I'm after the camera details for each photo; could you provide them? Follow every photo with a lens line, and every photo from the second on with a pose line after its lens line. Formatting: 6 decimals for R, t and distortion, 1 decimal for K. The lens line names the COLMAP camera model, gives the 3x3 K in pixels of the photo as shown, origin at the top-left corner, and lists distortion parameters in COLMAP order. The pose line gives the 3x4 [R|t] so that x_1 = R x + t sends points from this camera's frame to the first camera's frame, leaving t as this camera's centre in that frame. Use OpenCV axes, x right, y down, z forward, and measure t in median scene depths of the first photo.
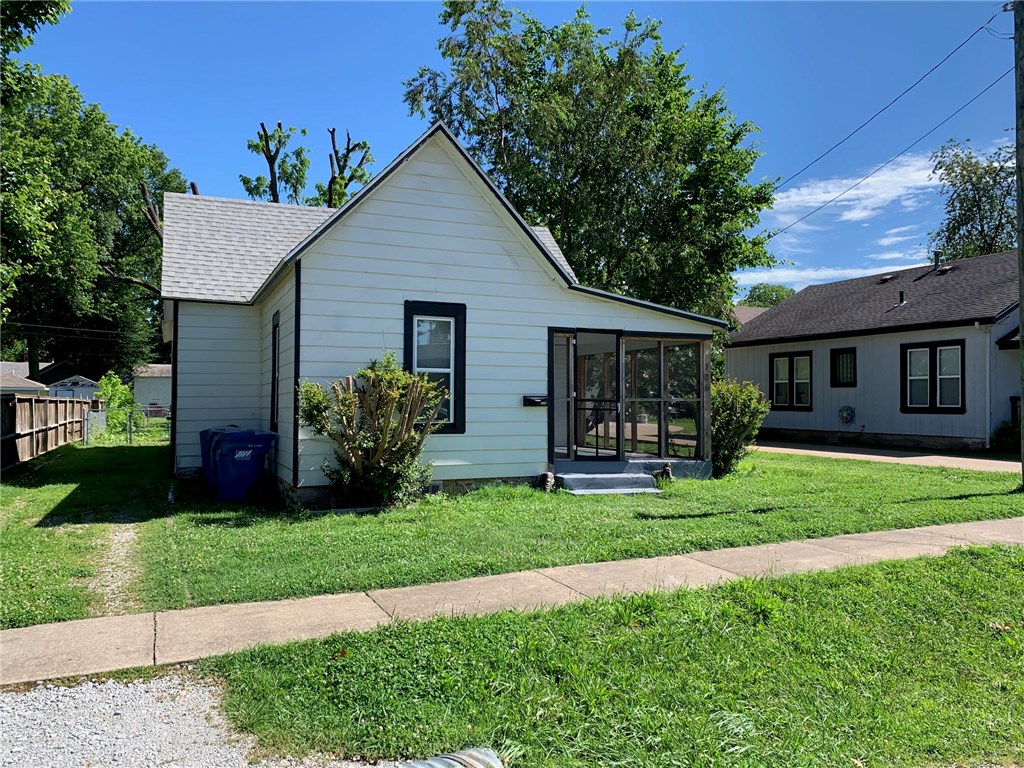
lens RADIAL K [[793.8, 0, 507.7], [0, 793.8, 380.1], [0, 0, 1]] dist [0.001498, -0.007047]
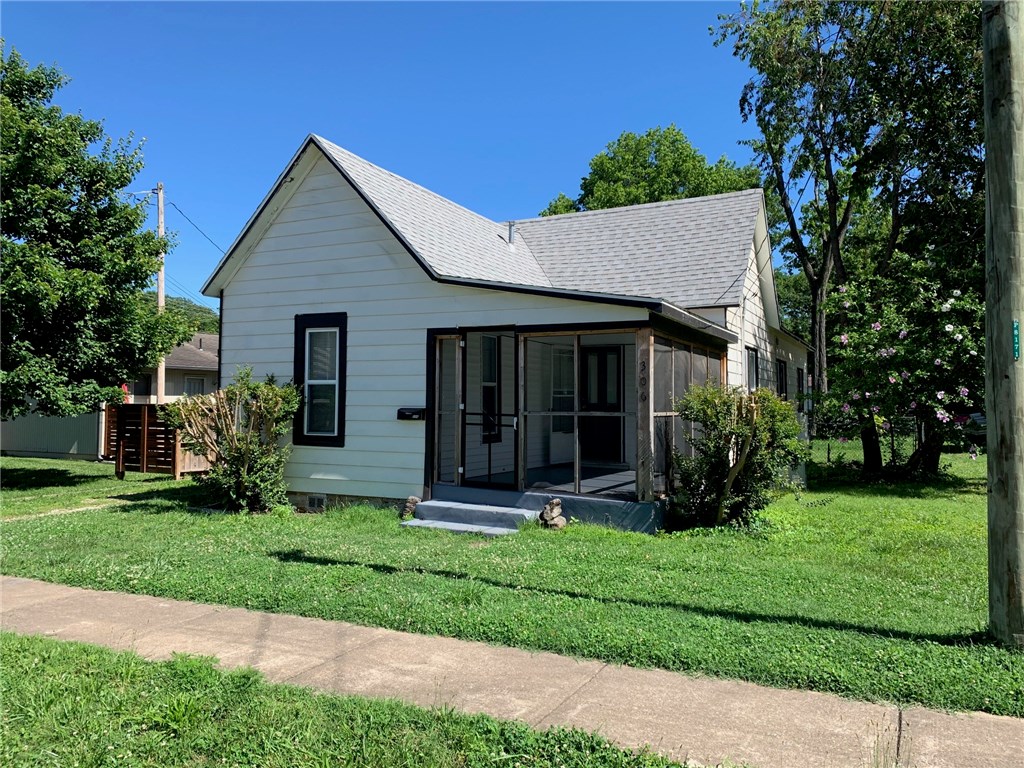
lens RADIAL K [[793.8, 0, 507.7], [0, 793.8, 380.1], [0, 0, 1]] dist [0.001498, -0.007047]
pose [[0.657582, -0.020693, -0.753098, 0.794556], [0.018841, 0.999762, -0.011019, 0.000208], [0.753147, -0.006943, 0.657816, 0.515432]]
